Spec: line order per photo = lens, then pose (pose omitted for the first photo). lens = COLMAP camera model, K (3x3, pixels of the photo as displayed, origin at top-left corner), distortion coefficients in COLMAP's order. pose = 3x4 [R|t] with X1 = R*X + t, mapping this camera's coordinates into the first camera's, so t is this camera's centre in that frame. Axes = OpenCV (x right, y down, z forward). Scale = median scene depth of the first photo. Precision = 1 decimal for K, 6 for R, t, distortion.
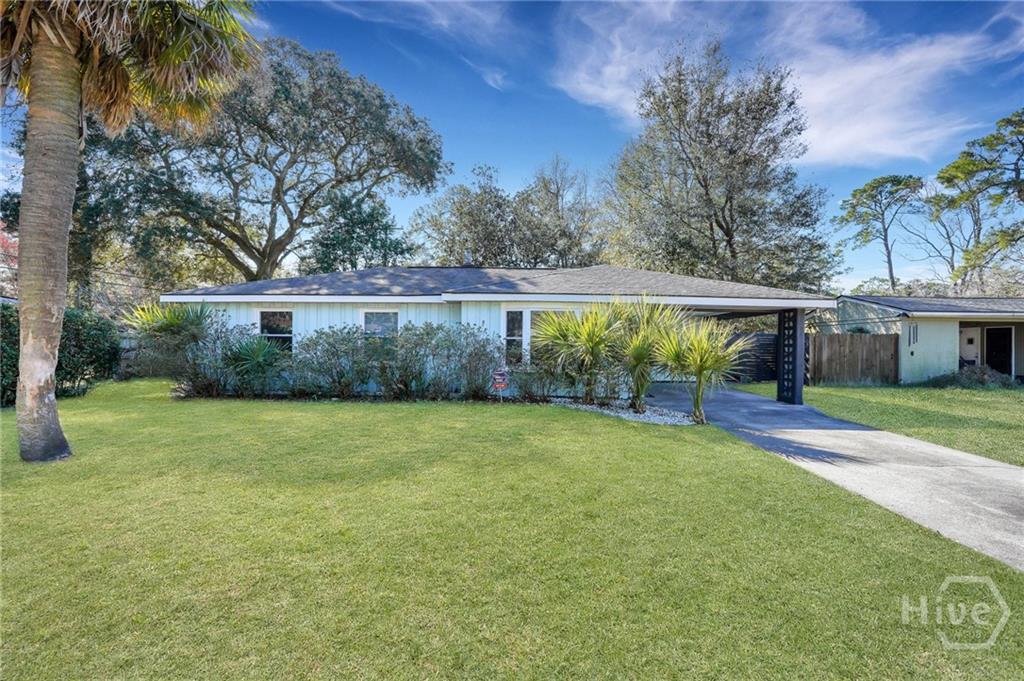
lens RADIAL K [[459.3, 0, 512.0], [0, 459.3, 340.5], [0, 0, 1]] dist [-0.000630, -0.000093]
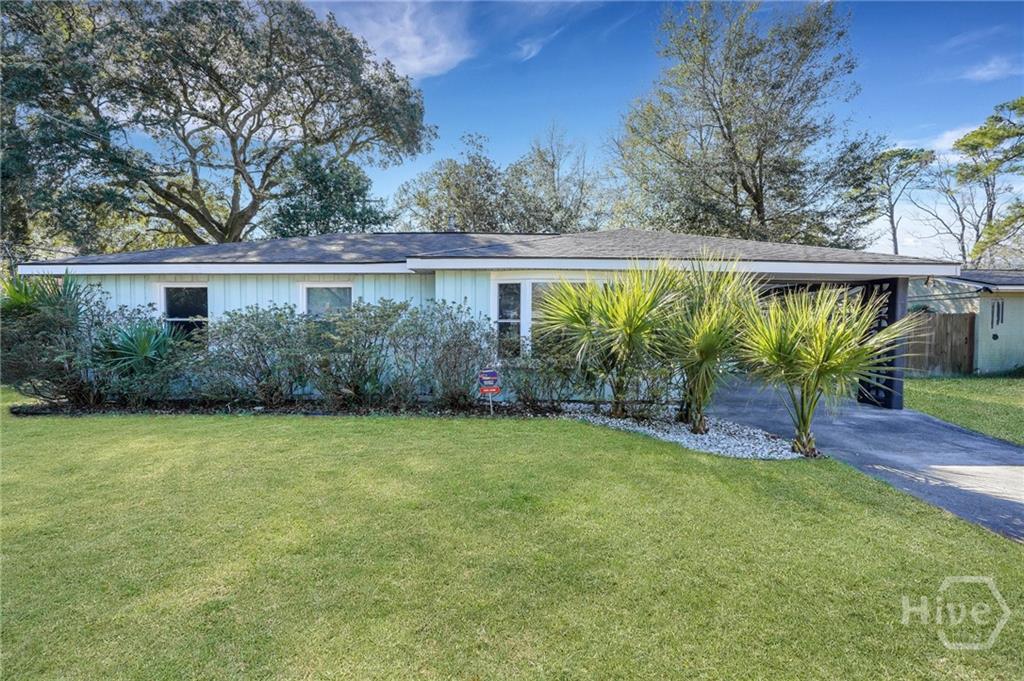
lens RADIAL K [[459.3, 0, 512.0], [0, 459.3, 340.5], [0, 0, 1]] dist [-0.000630, -0.000093]
pose [[0.999837, -0.007219, 0.016559, -0.001882], [0.006611, 0.999311, 0.036510, -0.000751], [-0.016811, -0.036394, 0.999196, 0.189344]]
